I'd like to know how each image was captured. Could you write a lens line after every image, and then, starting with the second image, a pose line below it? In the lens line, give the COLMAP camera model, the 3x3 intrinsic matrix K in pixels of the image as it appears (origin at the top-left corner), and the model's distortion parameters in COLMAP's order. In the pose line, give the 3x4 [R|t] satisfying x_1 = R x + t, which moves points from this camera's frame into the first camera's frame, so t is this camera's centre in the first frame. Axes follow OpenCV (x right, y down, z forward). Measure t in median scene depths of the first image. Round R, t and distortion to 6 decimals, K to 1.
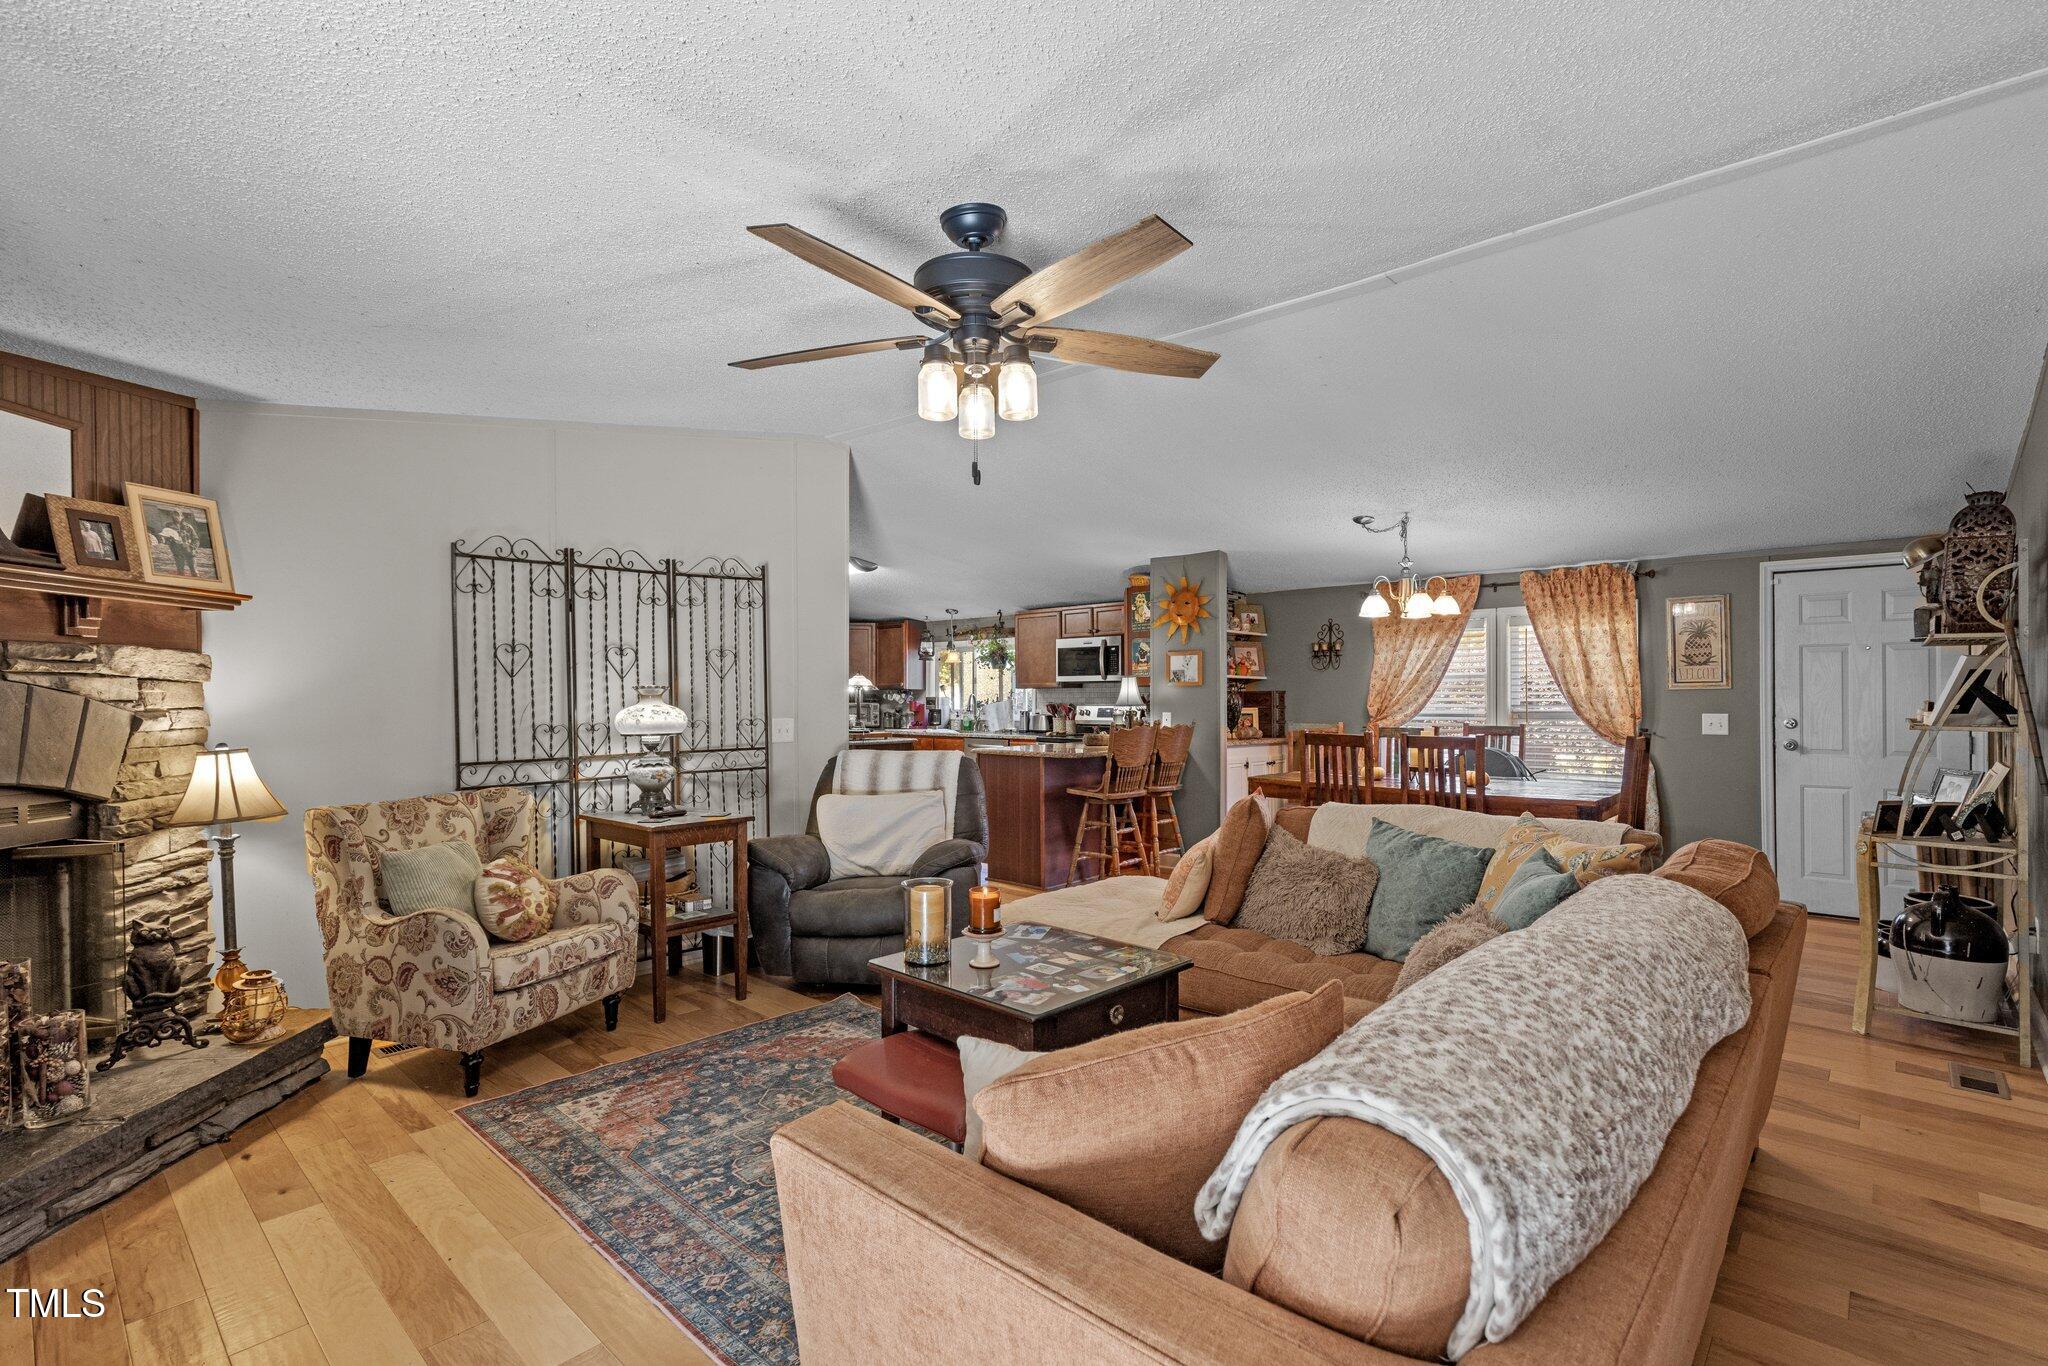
lens RADIAL K [[948.4, 0, 1024.6], [0, 948.4, 691.5], [0, 0, 1]] dist [0.001520, 0.001390]
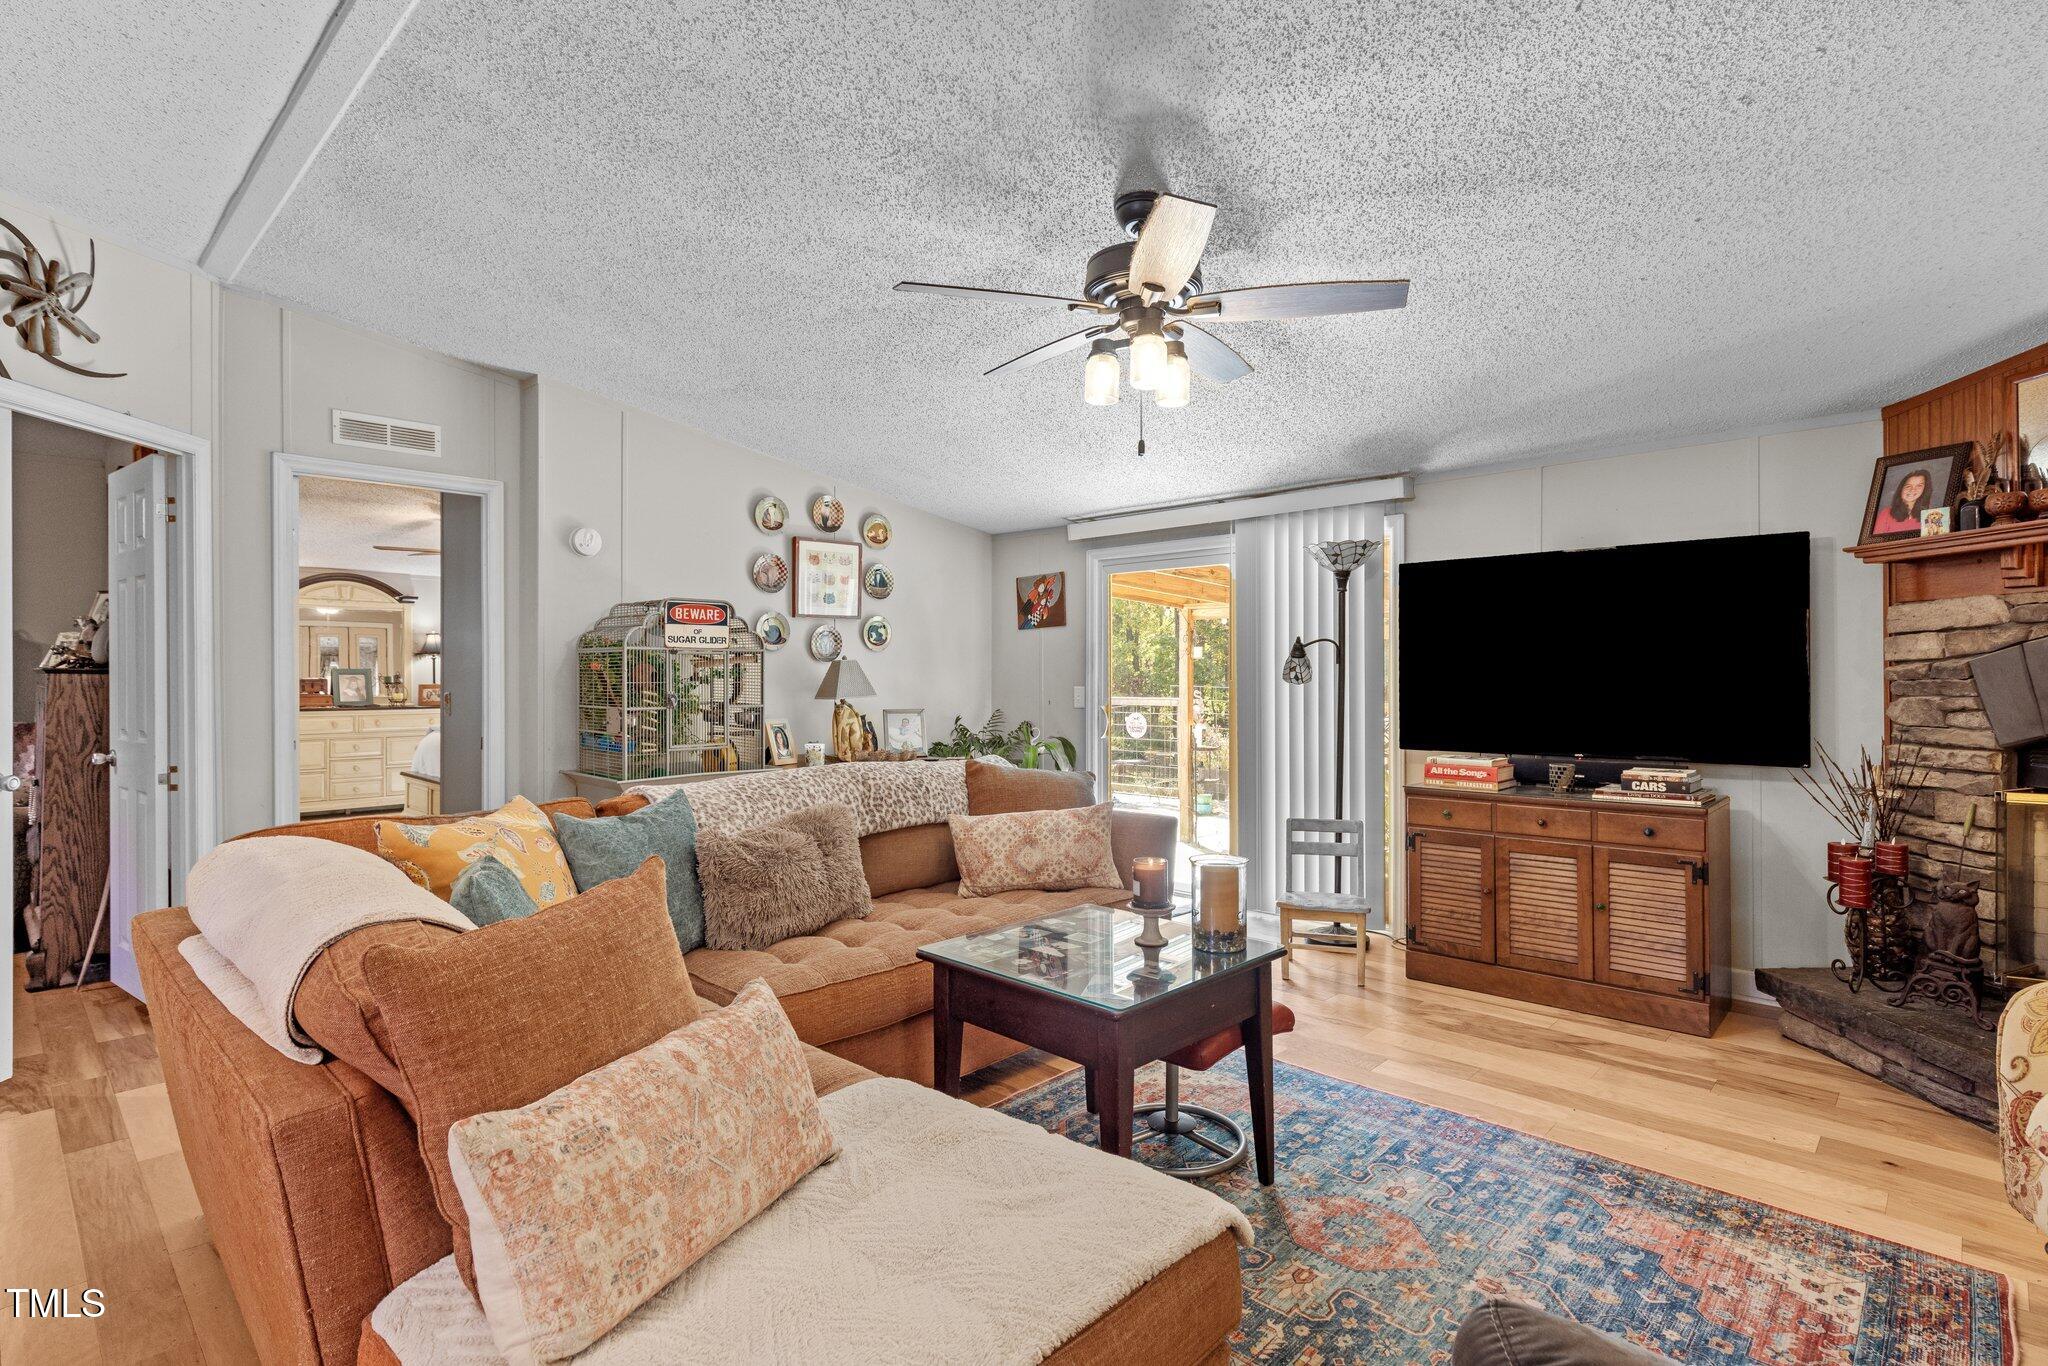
lens RADIAL K [[1001.3, 0, 1026.3], [0, 1001.3, 671.7], [0, 0, 1]] dist [0.004839, 0.000416]
pose [[-0.999917, 0.008608, 0.009624, 0.025693], [0.008612, 0.999963, 0.000393, 0.010599], [-0.009620, 0.000476, -0.999954, 0.758378]]
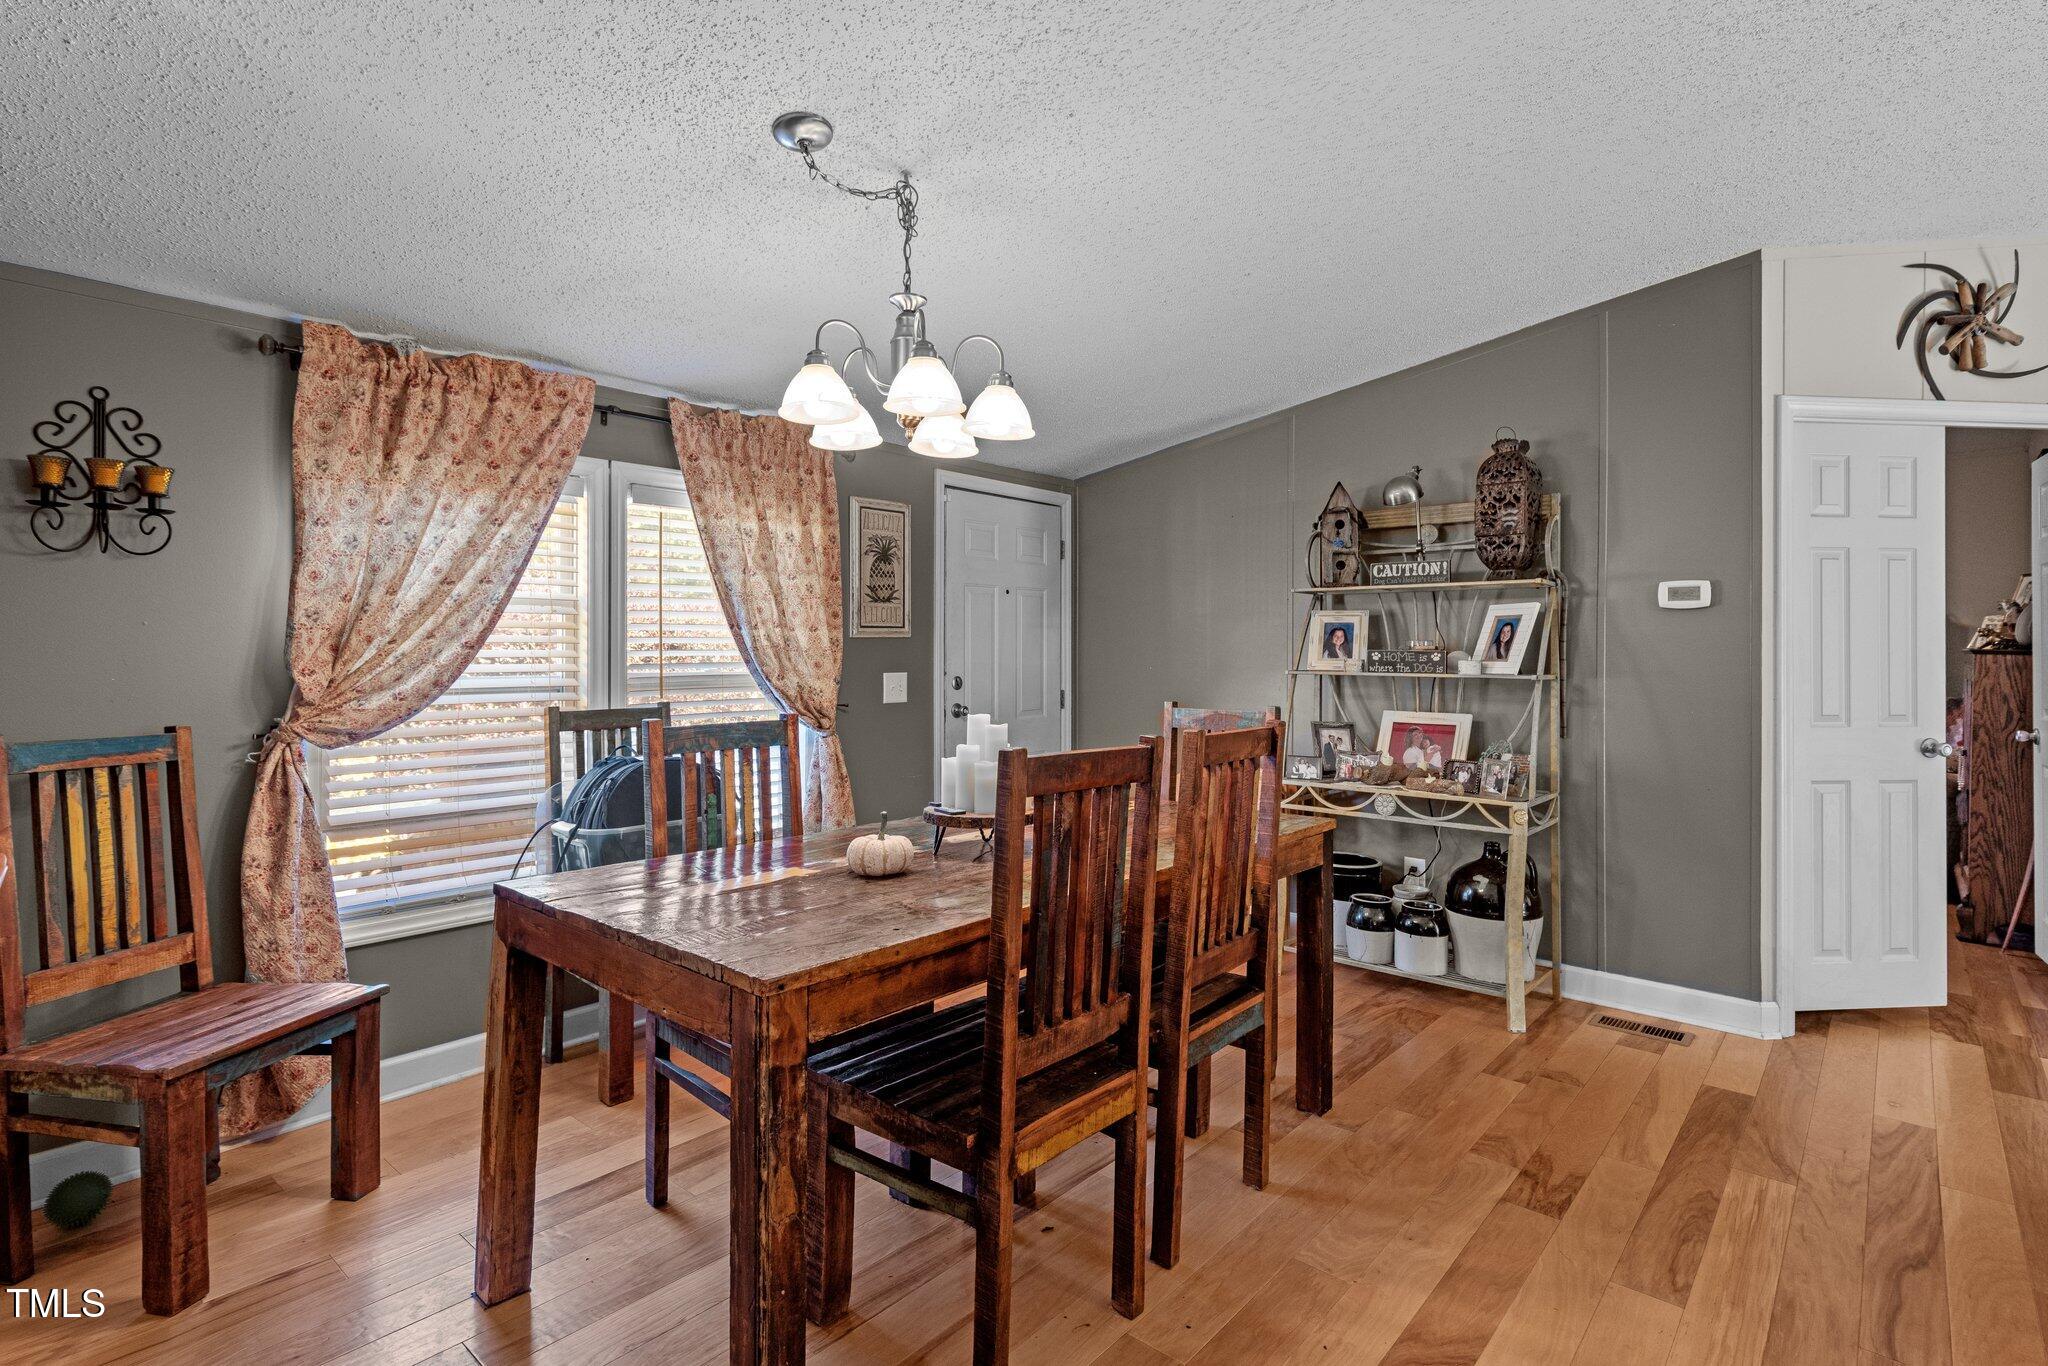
lens RADIAL K [[991.4, 0, 1056.4], [0, 991.4, 643.8], [0, 0, 1]] dist [0.002198, -0.000047]
pose [[-0.044847, 0.012696, 0.998913, -0.006742], [-0.001677, 0.999917, -0.012784, 0.009452], [-0.998992, -0.002249, -0.044822, 0.792759]]
